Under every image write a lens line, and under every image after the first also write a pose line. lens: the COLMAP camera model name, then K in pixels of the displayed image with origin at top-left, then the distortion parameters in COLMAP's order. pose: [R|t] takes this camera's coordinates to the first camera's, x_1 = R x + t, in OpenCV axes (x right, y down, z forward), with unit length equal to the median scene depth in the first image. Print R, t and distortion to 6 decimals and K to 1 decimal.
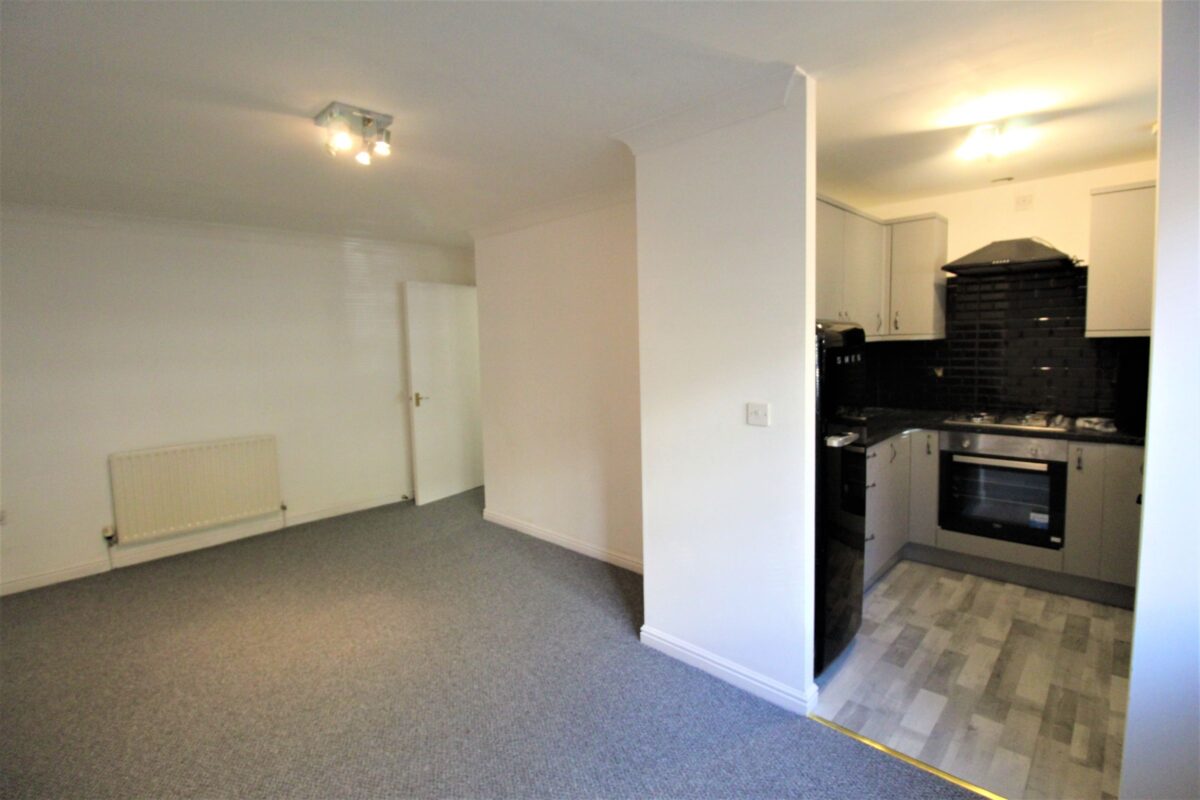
lens RADIAL K [[553.4, 0, 599.1], [0, 553.4, 396.6], [0, 0, 1]] dist [0.001030, 0.000102]
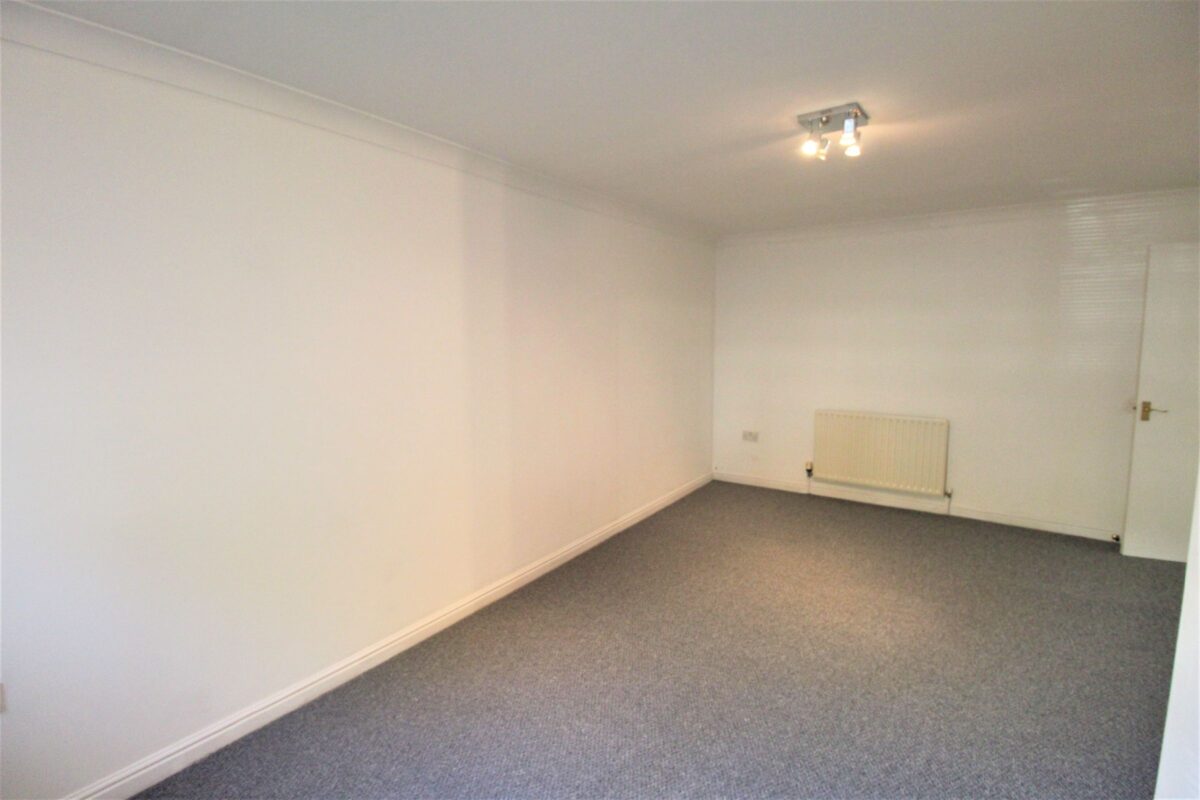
lens RADIAL K [[553.4, 0, 599.3], [0, 553.4, 397.5], [0, 0, 1]] dist [0.001030, 0.000102]
pose [[0.177953, 0.143177, -0.973567, 0.311849], [-0.102342, 0.986686, 0.126400, -0.038676], [0.978703, 0.077143, 0.190237, 0.225078]]
